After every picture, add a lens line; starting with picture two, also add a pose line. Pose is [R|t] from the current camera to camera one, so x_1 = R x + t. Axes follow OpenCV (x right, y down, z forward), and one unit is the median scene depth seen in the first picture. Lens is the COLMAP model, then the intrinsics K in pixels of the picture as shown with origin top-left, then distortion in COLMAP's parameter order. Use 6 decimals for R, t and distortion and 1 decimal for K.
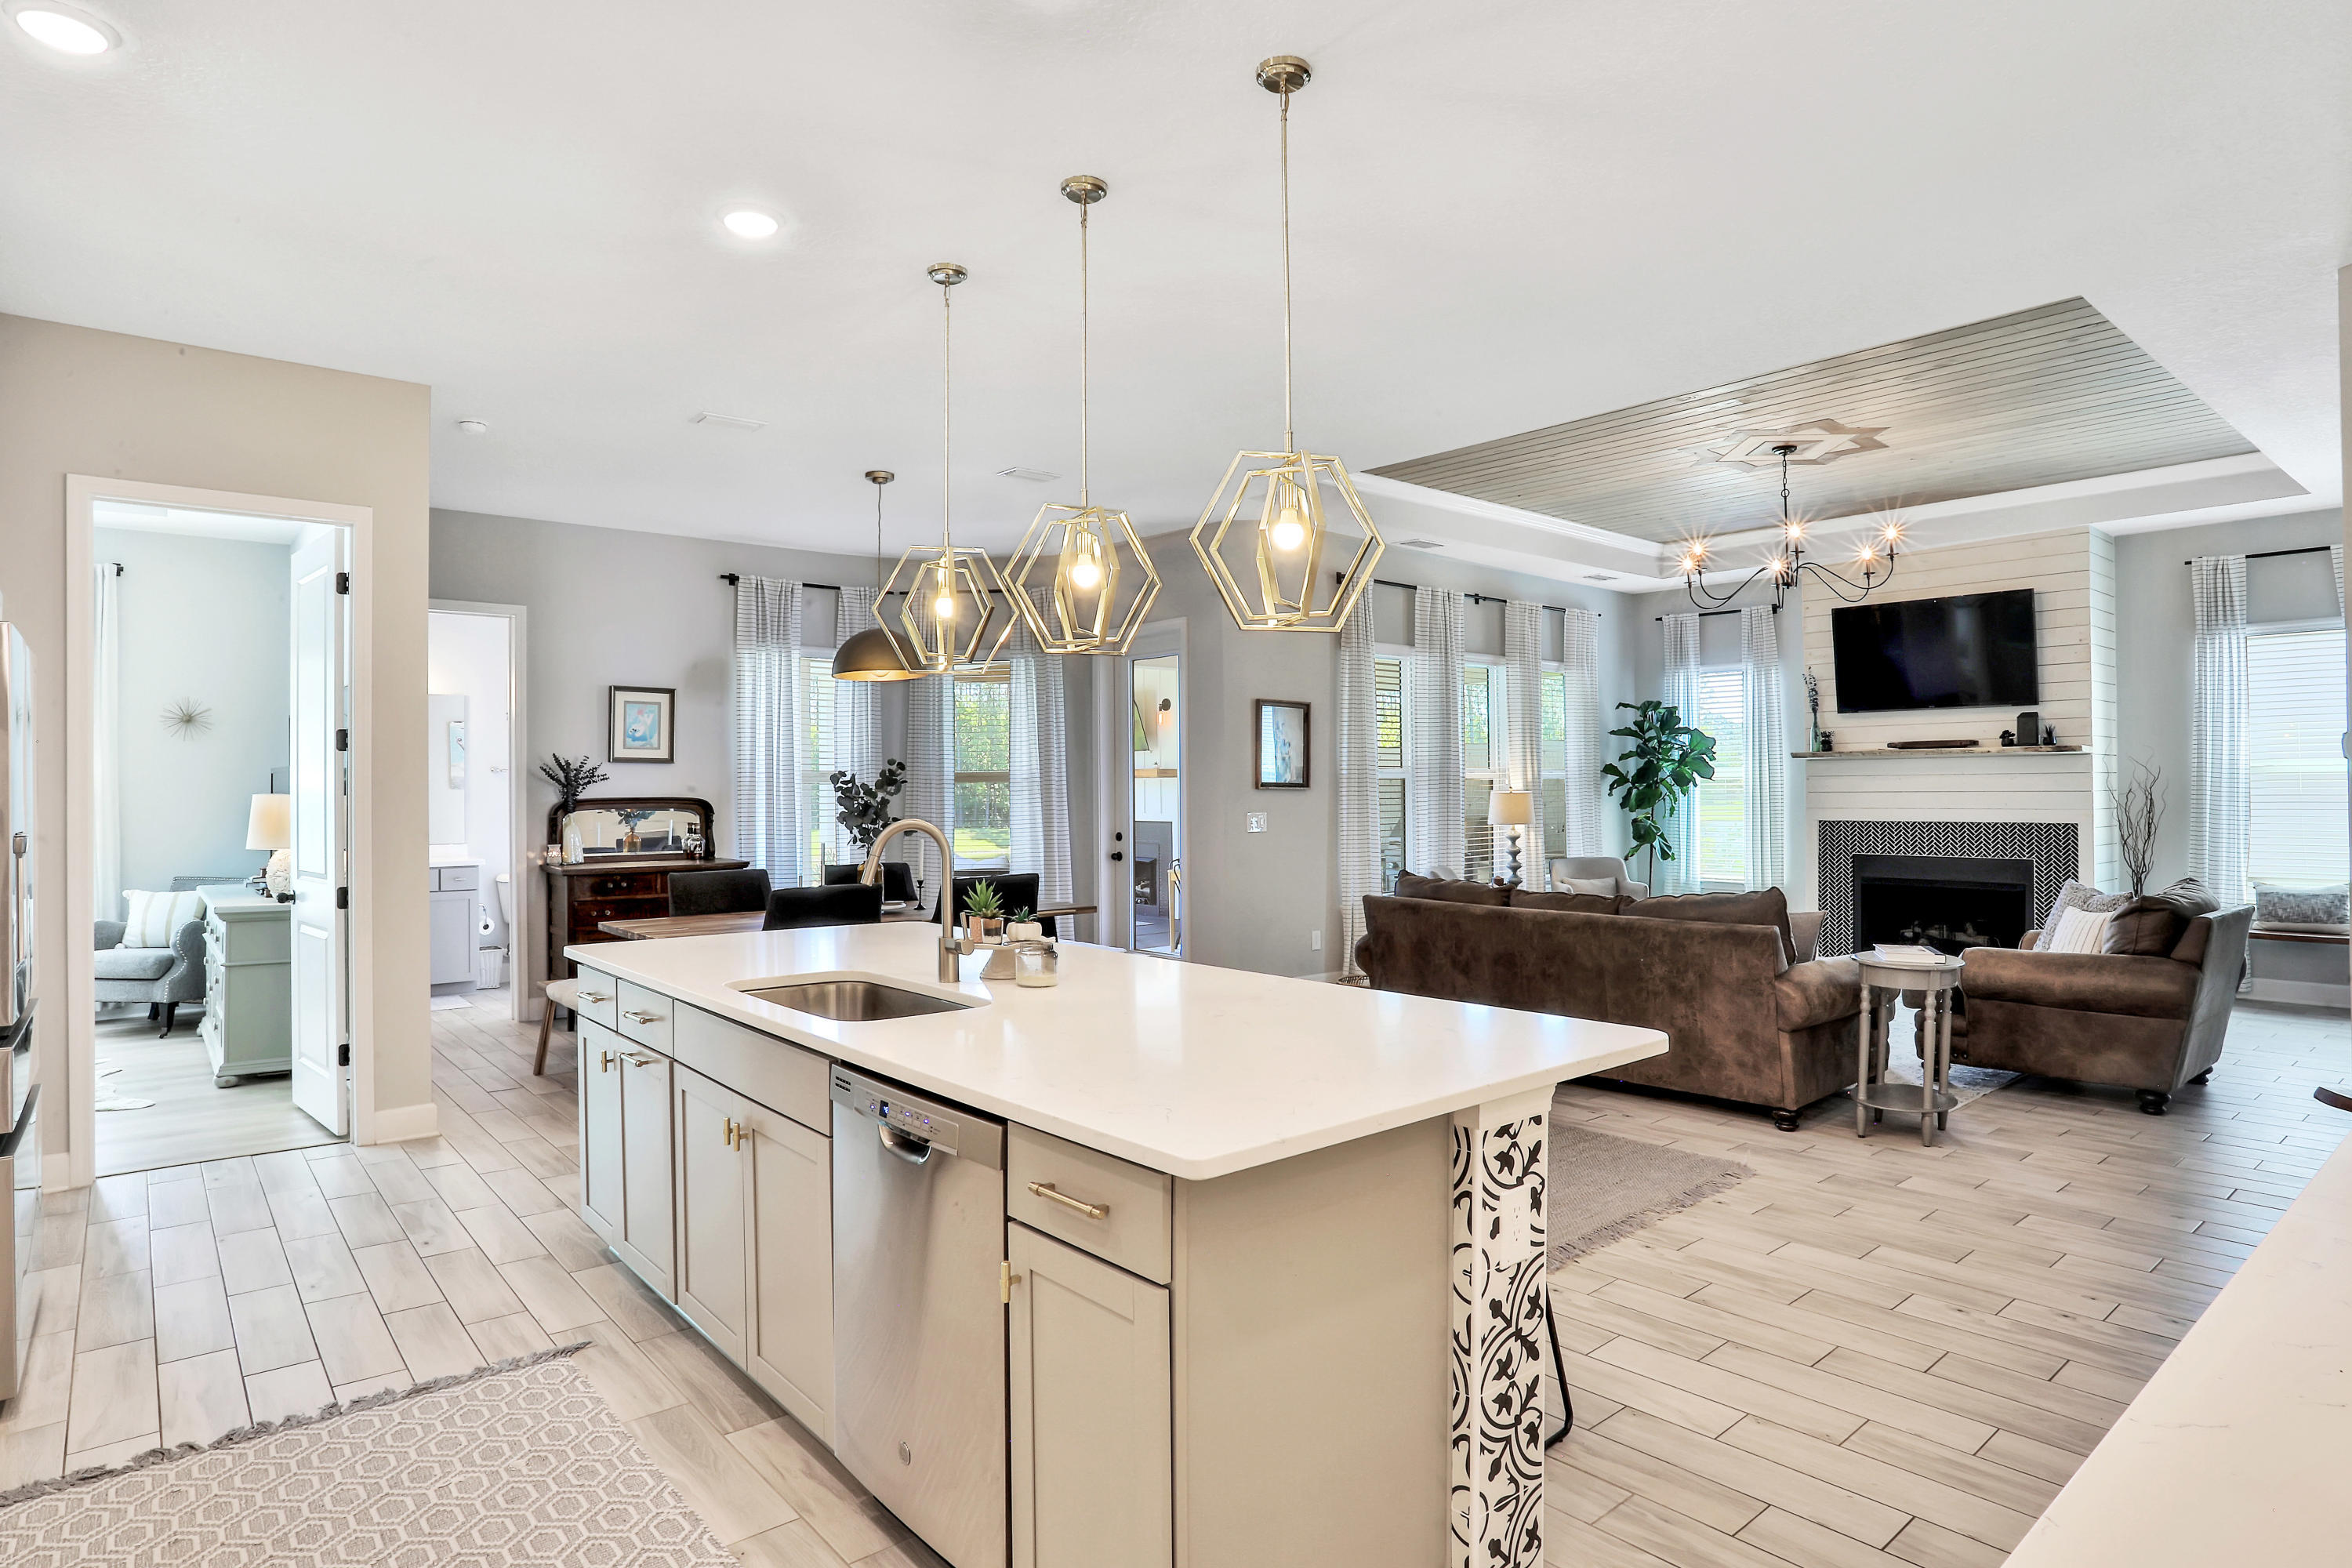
lens RADIAL K [[1292.8, 0, 1176.0], [0, 1292.8, 784.0], [0, 0, 1]] dist [-0.068319, 0.032677]
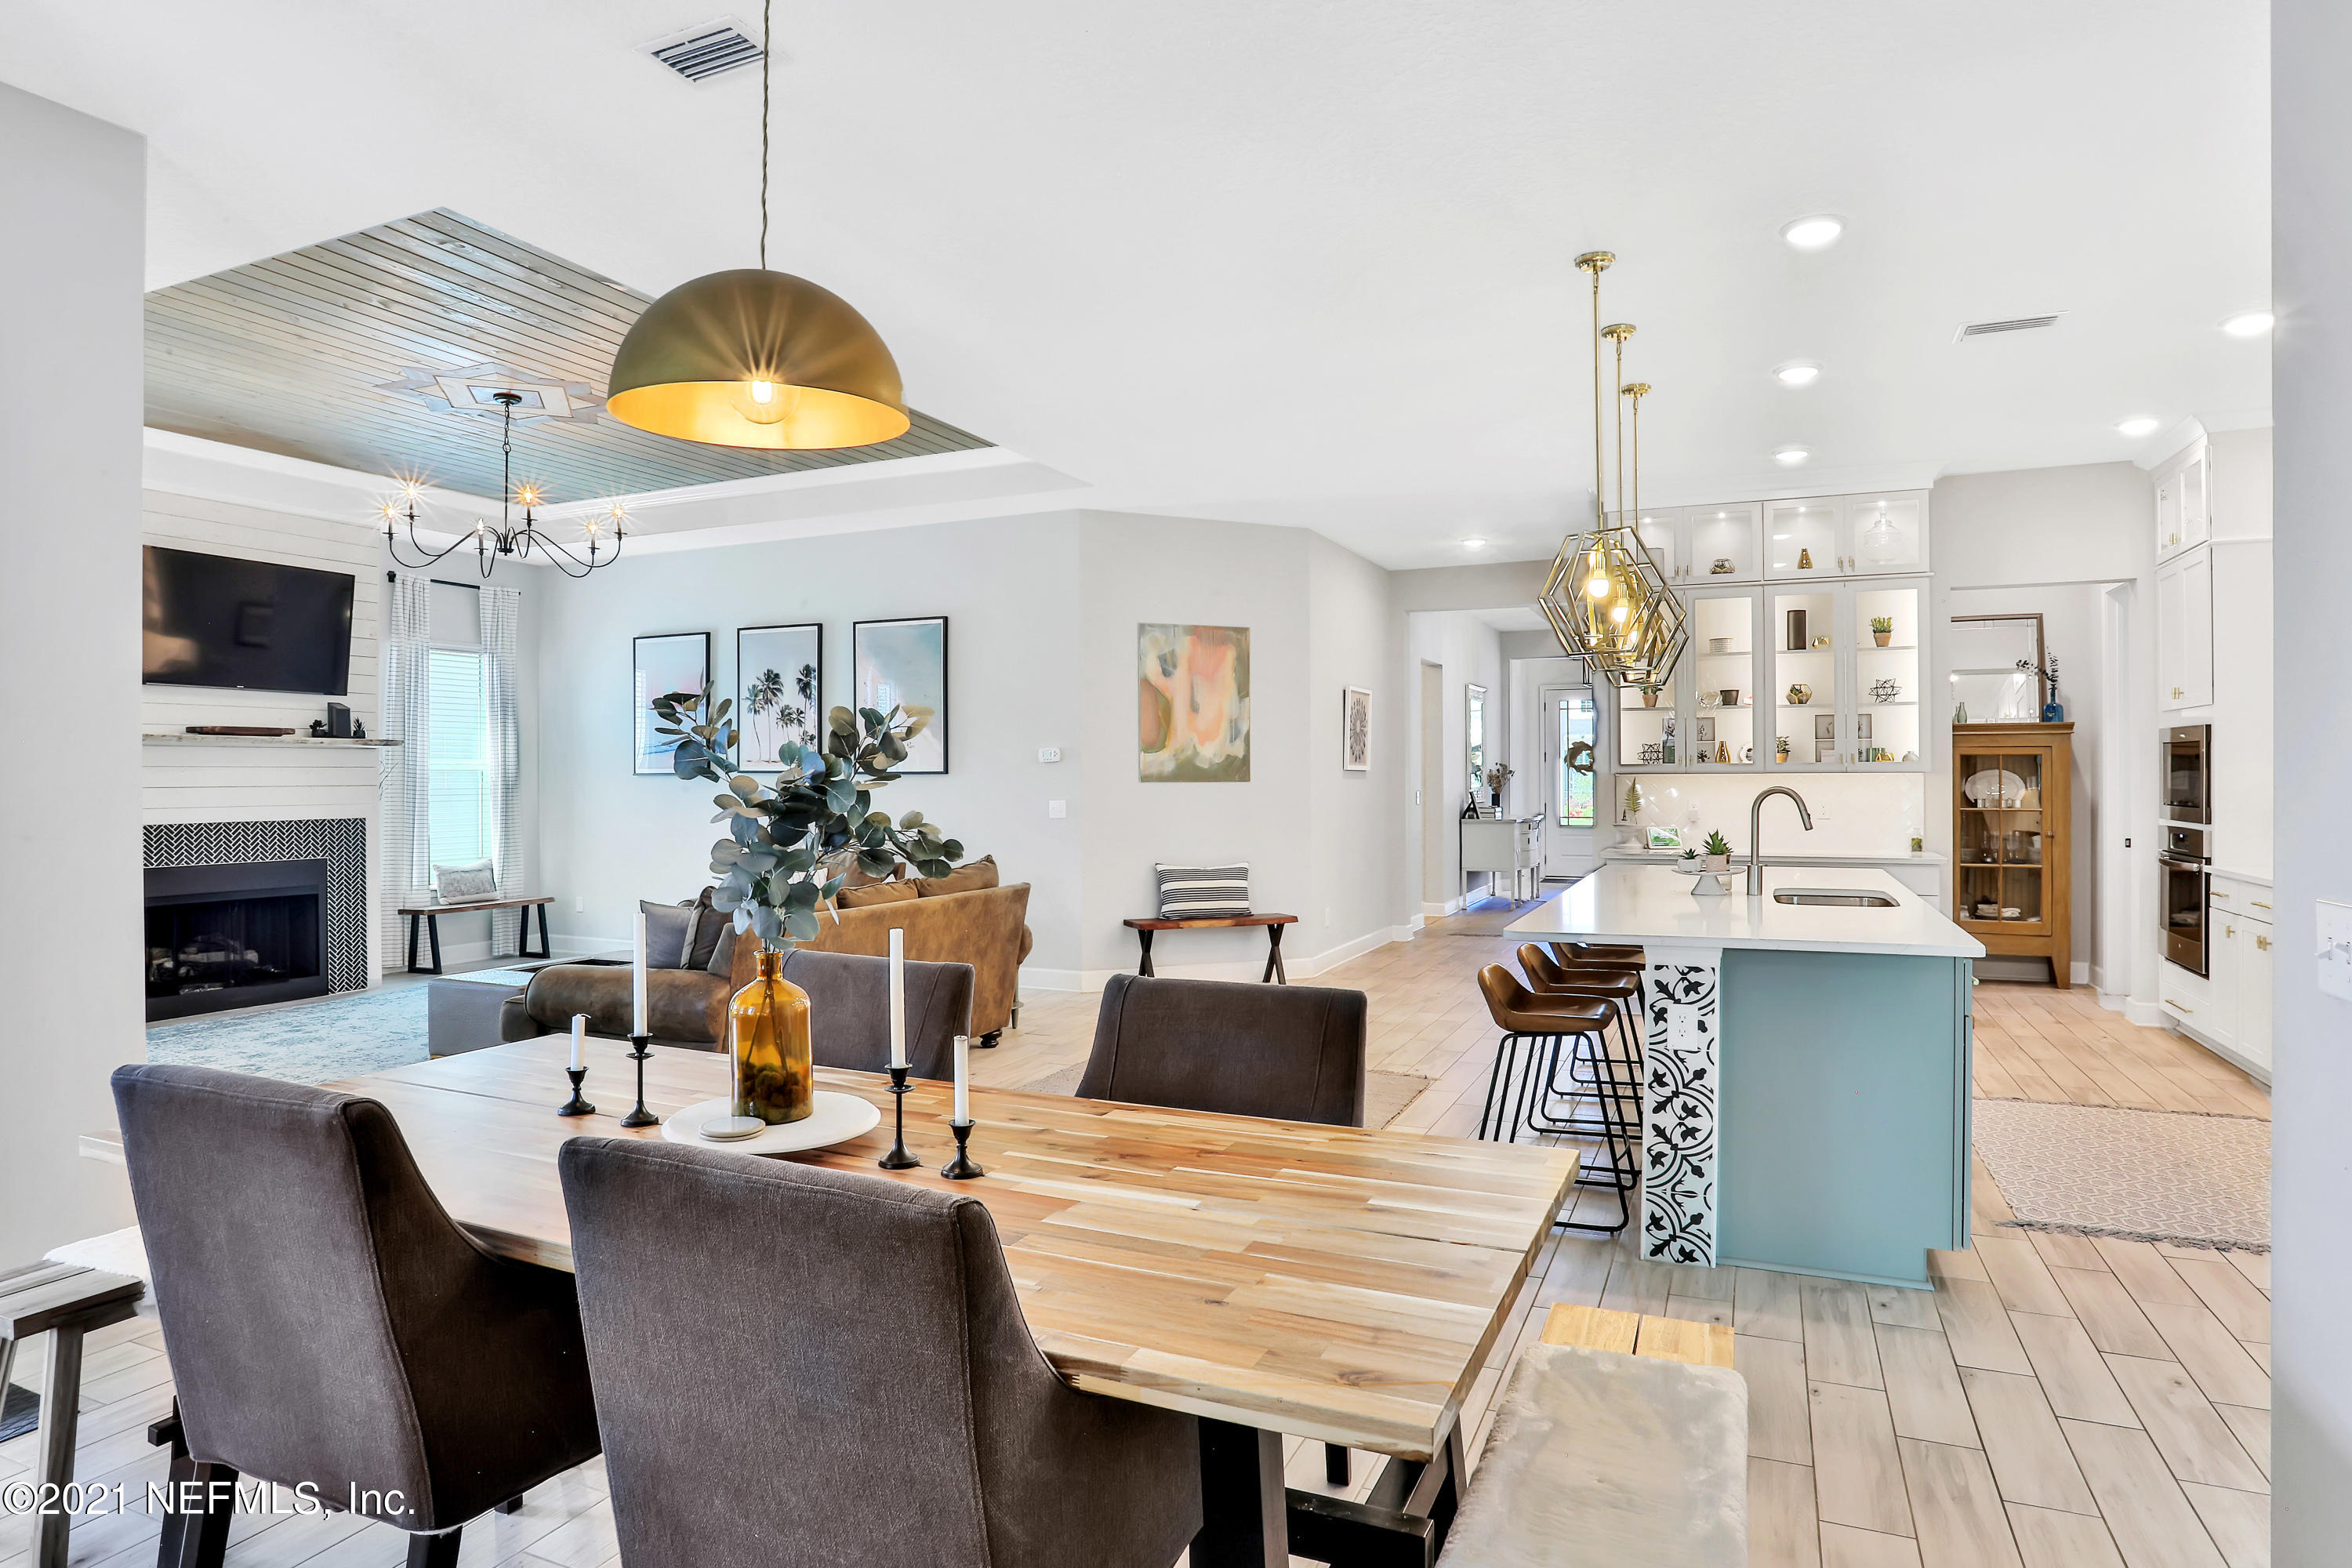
lens RADIAL K [[1292.8, 0, 1176.0], [0, 1292.8, 784.0], [0, 0, 1]] dist [-0.068319, 0.032677]
pose [[-0.427447, 0.006482, 0.904017, -0.445596], [0.002156, 0.999979, -0.006151, 0.011653], [-0.904038, -0.000680, -0.427452, 0.814494]]
